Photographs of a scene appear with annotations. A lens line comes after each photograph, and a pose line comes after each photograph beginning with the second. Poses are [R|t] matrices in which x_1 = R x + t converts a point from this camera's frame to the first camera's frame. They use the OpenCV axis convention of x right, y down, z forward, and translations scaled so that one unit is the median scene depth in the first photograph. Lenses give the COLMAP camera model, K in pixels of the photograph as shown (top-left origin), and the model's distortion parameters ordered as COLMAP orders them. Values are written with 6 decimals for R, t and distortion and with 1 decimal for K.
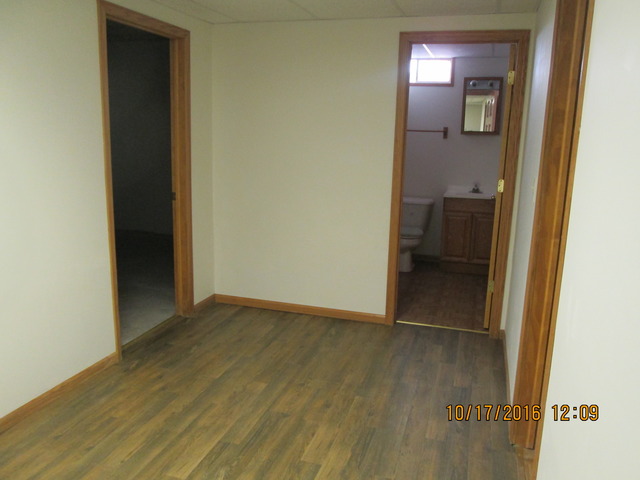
lens RADIAL K [[530.0, 0, 319.2], [0, 530.0, 239.6], [0, 0, 1]] dist [-0.040764, 0.003381]
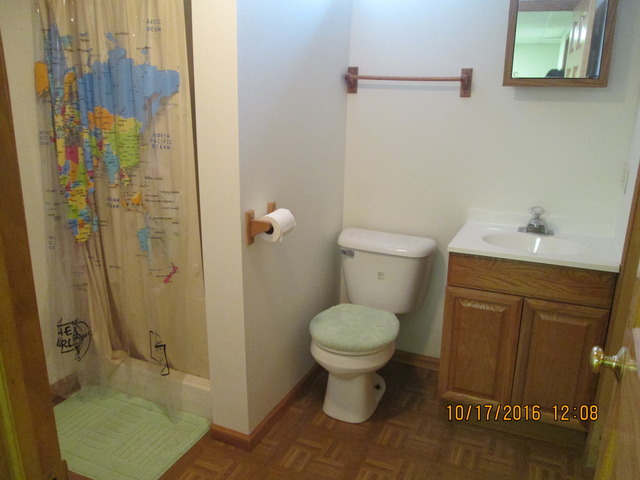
lens RADIAL K [[530.0, 0, 320.1], [0, 530.0, 240.8], [0, 0, 1]] dist [-0.040764, 0.003381]
pose [[0.993248, 0.023934, -0.113511, 0.180806], [-0.014666, 0.996542, 0.081788, -0.115234], [0.115076, -0.079571, 0.990165, 0.590097]]
